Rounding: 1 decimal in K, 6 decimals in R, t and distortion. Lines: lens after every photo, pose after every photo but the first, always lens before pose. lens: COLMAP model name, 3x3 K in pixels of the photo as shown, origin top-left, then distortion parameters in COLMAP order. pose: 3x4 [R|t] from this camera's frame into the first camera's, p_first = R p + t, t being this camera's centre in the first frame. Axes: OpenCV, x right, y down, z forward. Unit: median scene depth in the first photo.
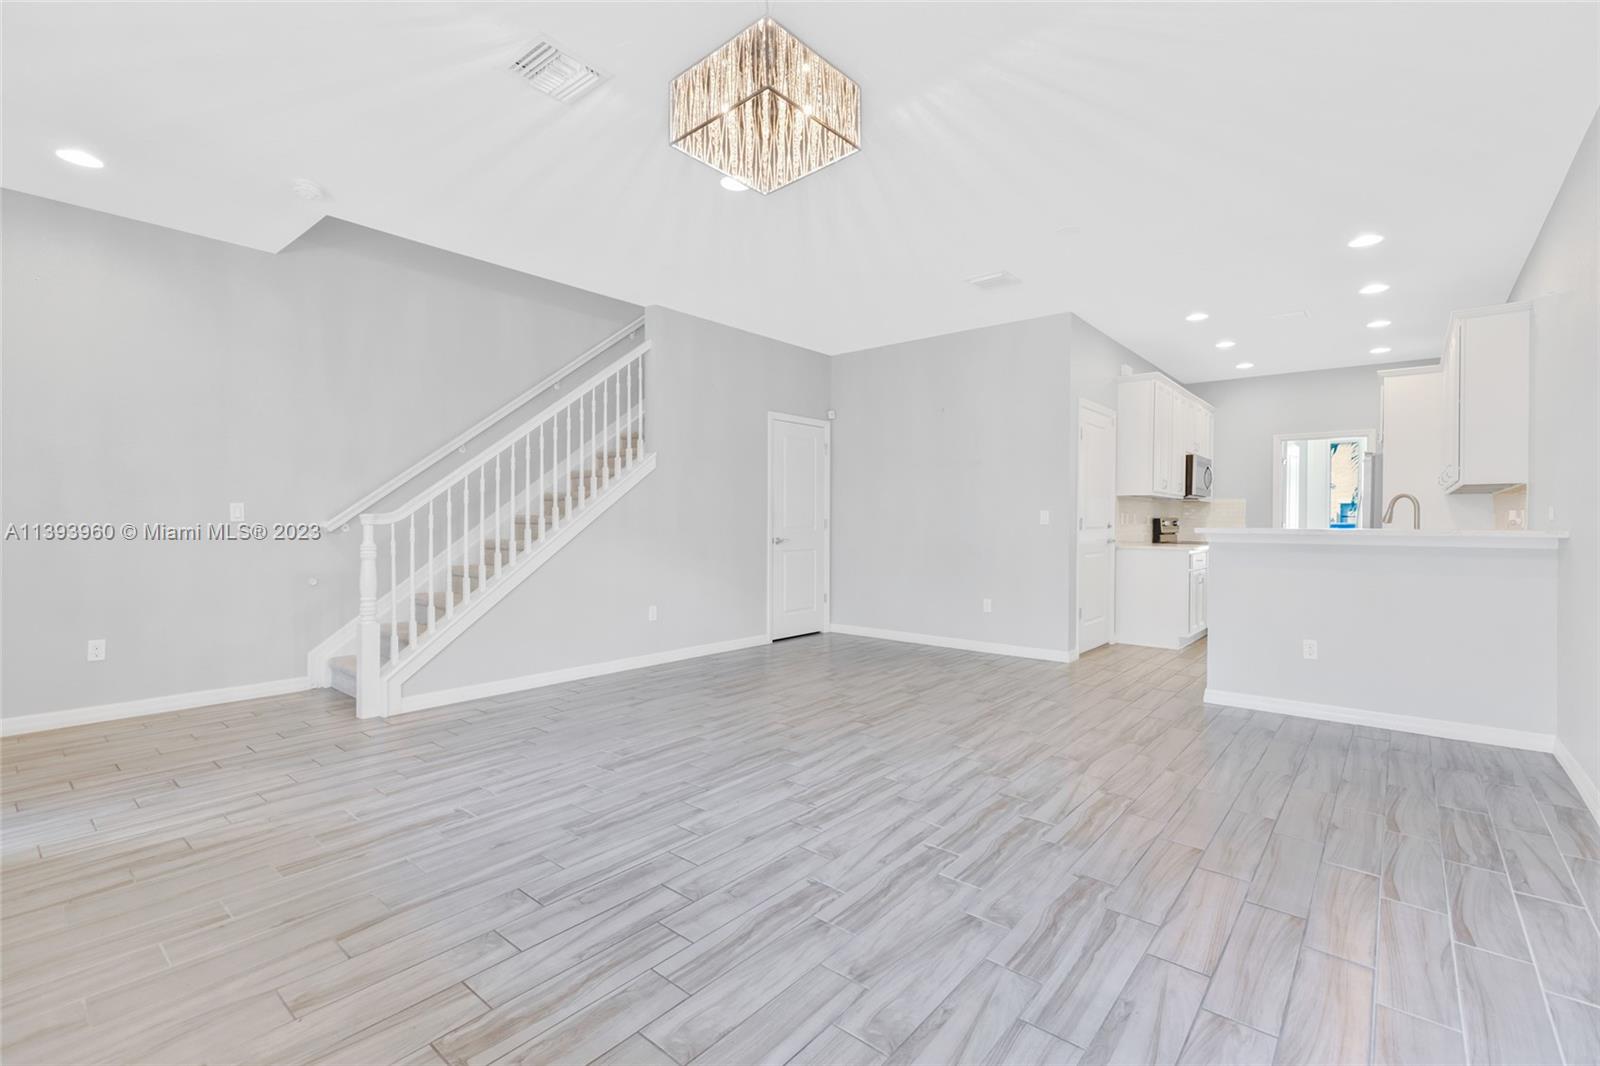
lens RADIAL K [[711.3, 0, 812.4], [0, 711.3, 524.1], [0, 0, 1]] dist [0.003290, 0.000228]
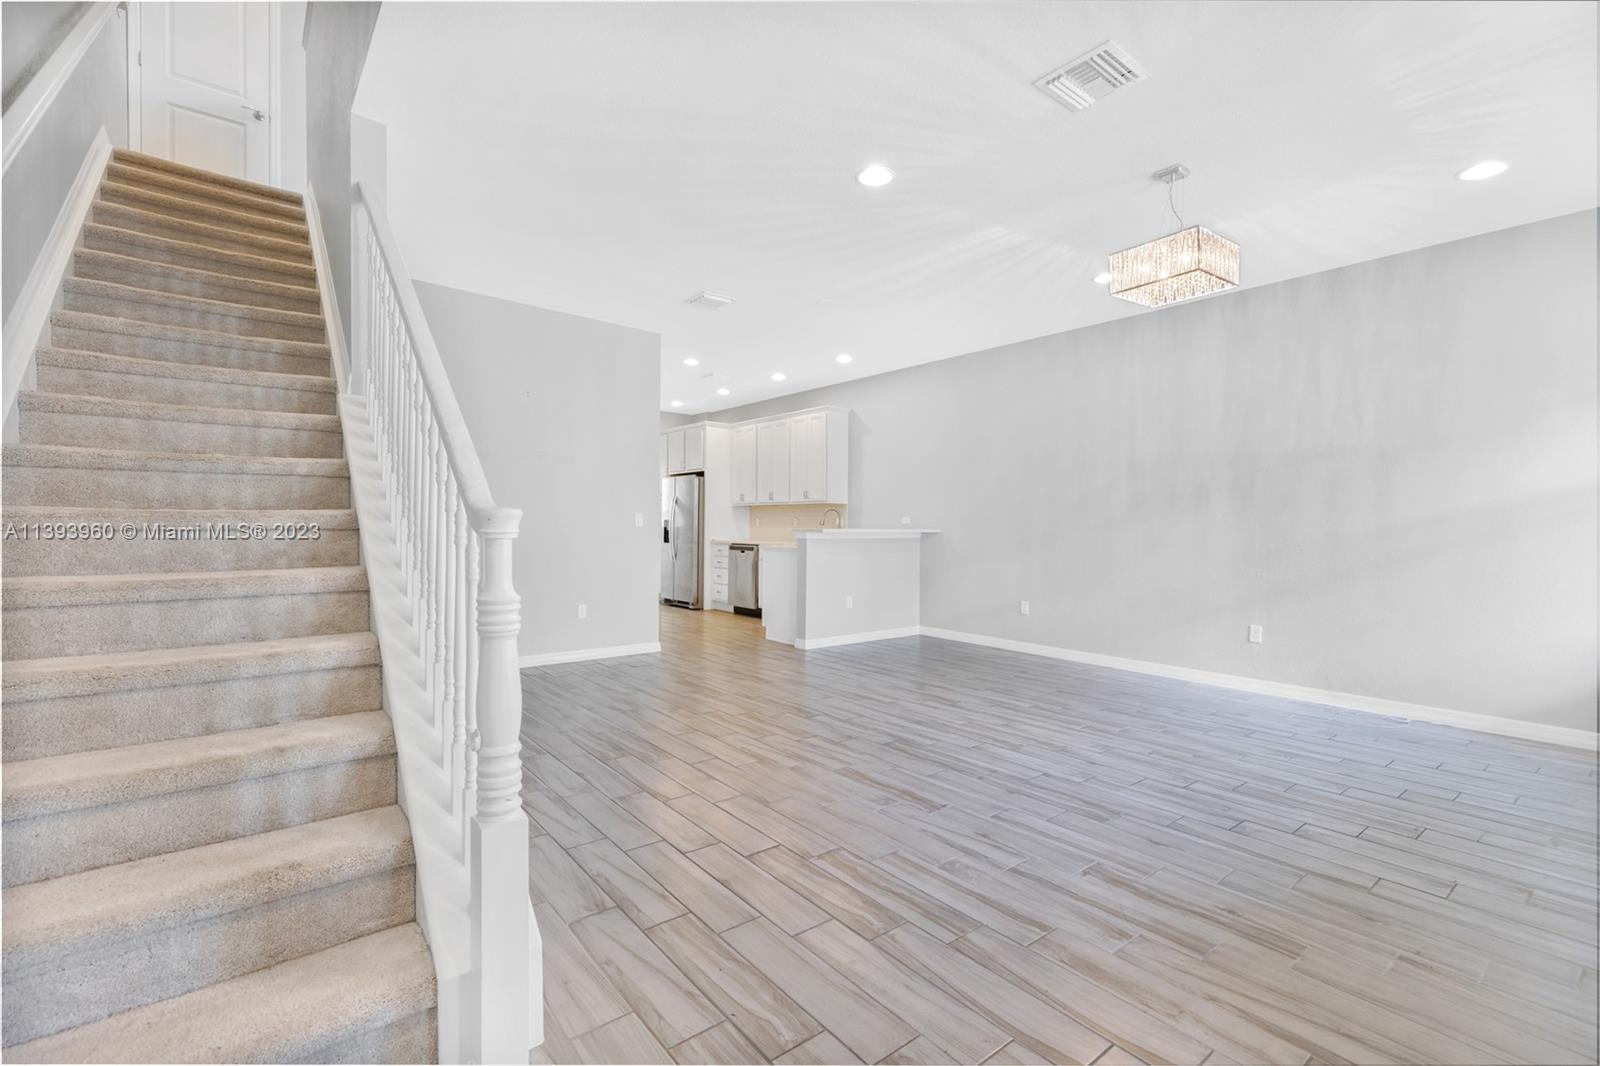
lens RADIAL K [[711.3, 0, 791.9], [0, 711.3, 529.5], [0, 0, 1]] dist [0.003290, 0.000228]
pose [[0.215231, -0.010055, 0.976511, -1.252646], [-0.003538, 0.999932, 0.011076, -0.012823], [-0.976557, -0.005839, 0.215181, 1.042158]]
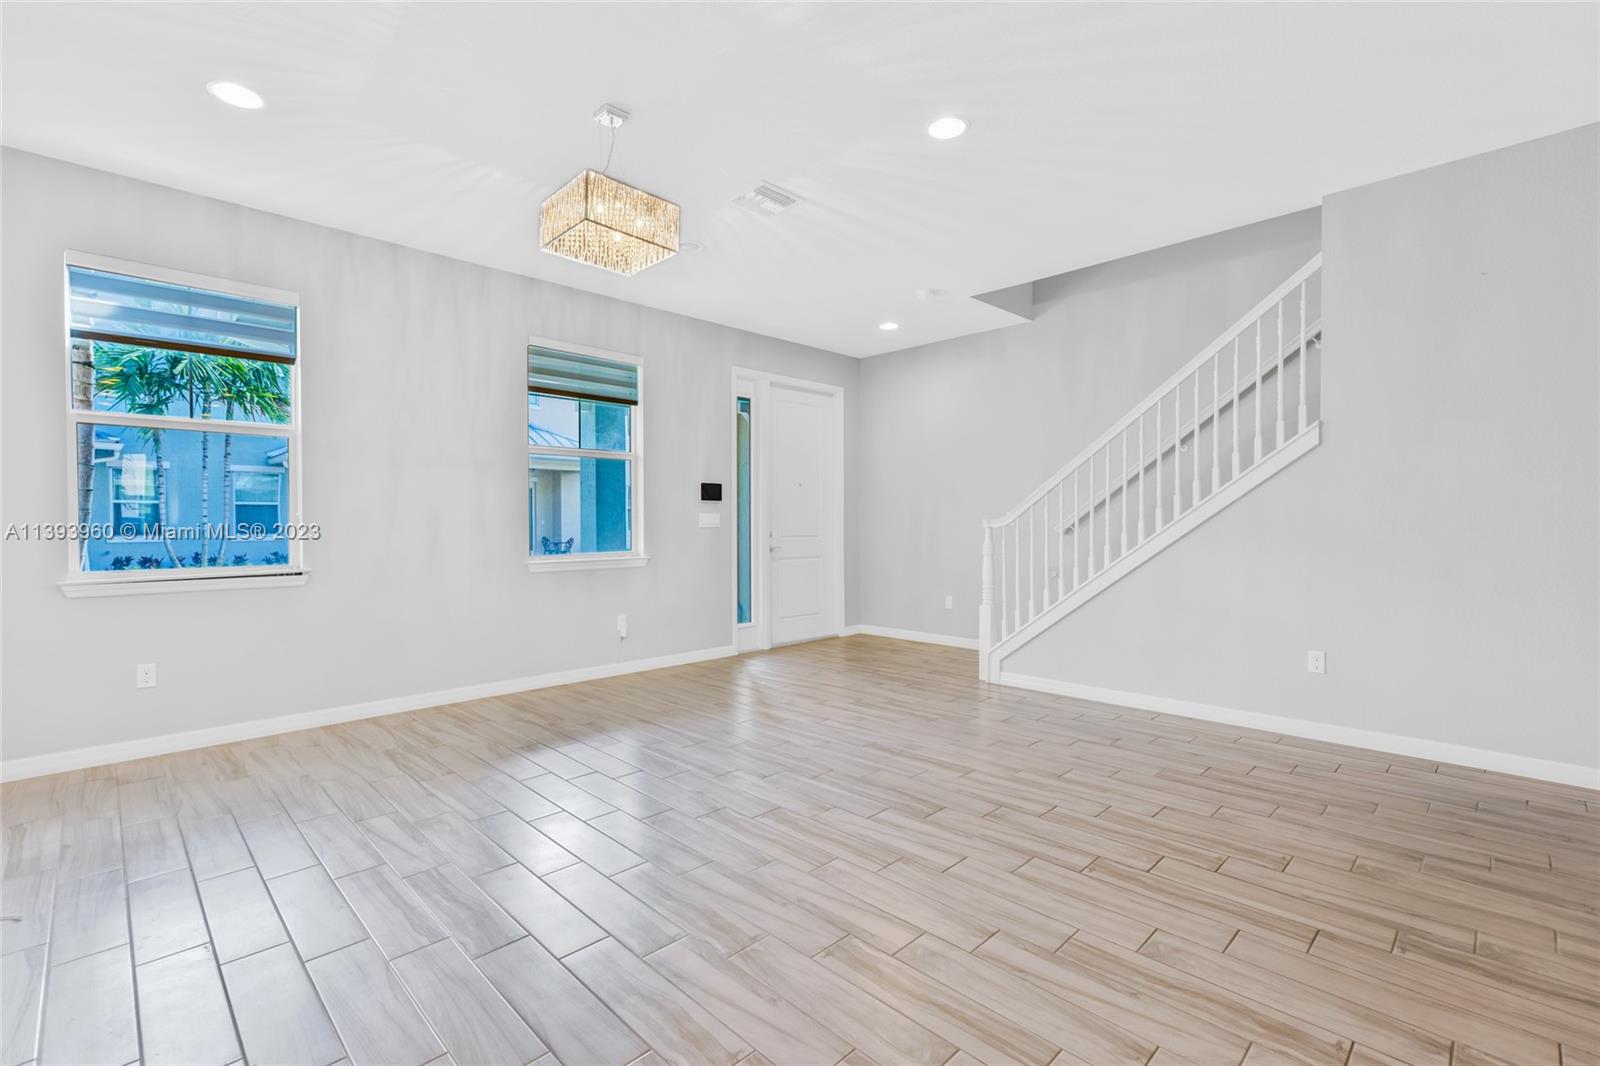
lens RADIAL K [[711.3, 0, 801.6], [0, 711.3, 530.5], [0, 0, 1]] dist [0.003290, 0.000228]
pose [[-0.097749, 0.006730, -0.995188, 0.881428], [-0.000574, 0.999977, 0.006818, -0.003403], [0.995211, 0.001238, -0.097743, 1.055723]]
